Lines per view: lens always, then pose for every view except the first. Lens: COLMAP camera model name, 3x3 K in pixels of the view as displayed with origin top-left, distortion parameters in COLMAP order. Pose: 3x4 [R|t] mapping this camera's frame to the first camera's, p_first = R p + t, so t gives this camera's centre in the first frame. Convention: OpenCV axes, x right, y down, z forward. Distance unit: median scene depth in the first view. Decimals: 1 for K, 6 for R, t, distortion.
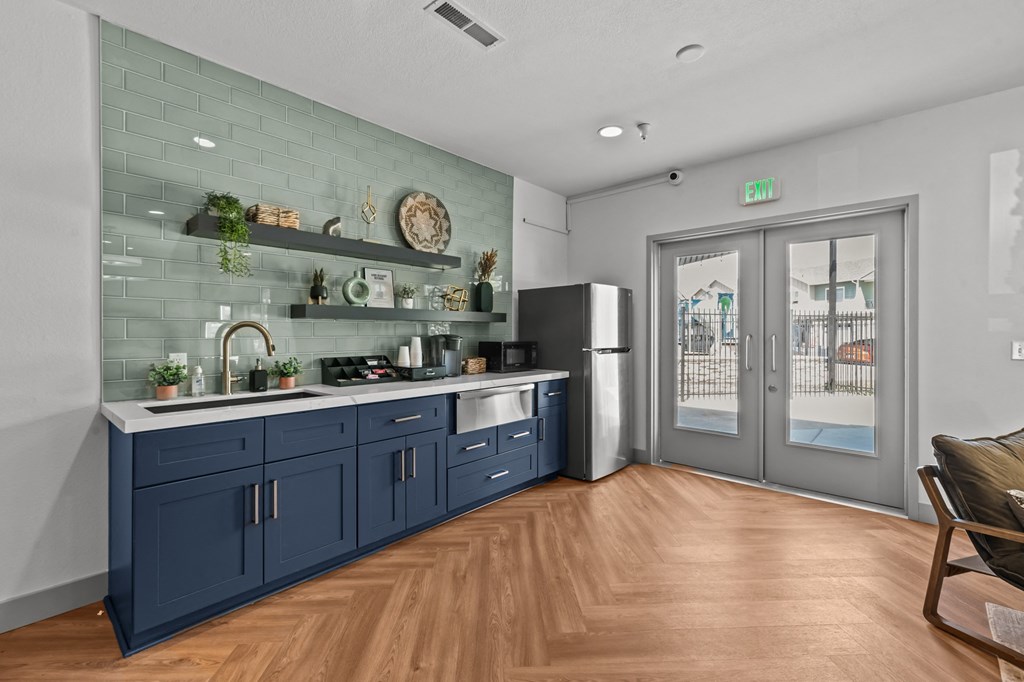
lens RADIAL K [[442.1, 0, 511.4], [0, 442.1, 332.2], [0, 0, 1]] dist [0.003940, -0.000920]
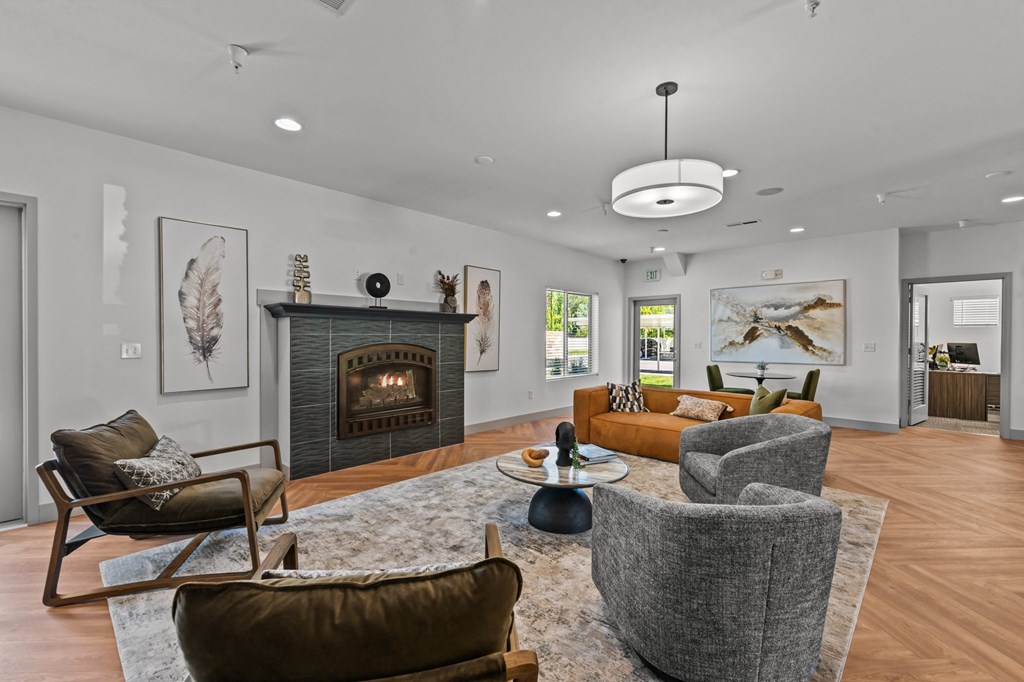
lens RADIAL K [[442.1, 0, 515.0], [0, 442.1, 338.9], [0, 0, 1]] dist [0.003940, -0.000920]
pose [[0.008863, -0.006357, 0.999941, -0.083793], [-0.000434, 0.999980, 0.006361, -0.000468], [-0.999961, -0.000490, 0.008860, -0.097584]]
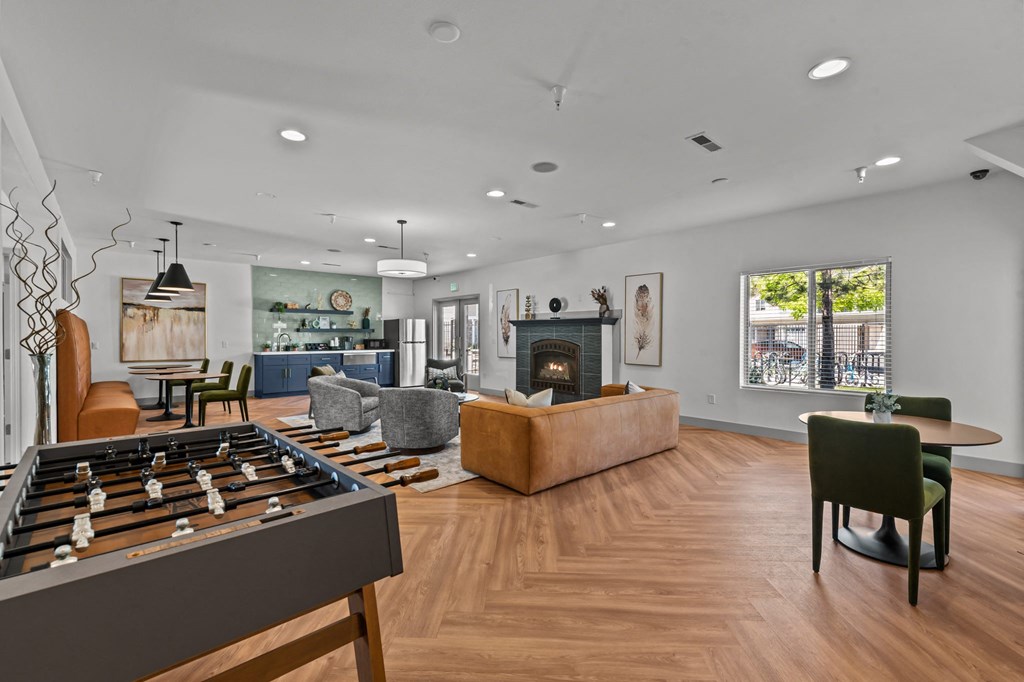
lens RADIAL K [[442.1, 0, 515.4], [0, 442.1, 340.7], [0, 0, 1]] dist [0.003940, -0.000920]
pose [[0.994982, -0.002051, -0.100036, 2.117488], [0.003089, 0.999943, 0.010220, 0.010175], [0.100010, -0.010477, 0.994931, -3.124804]]
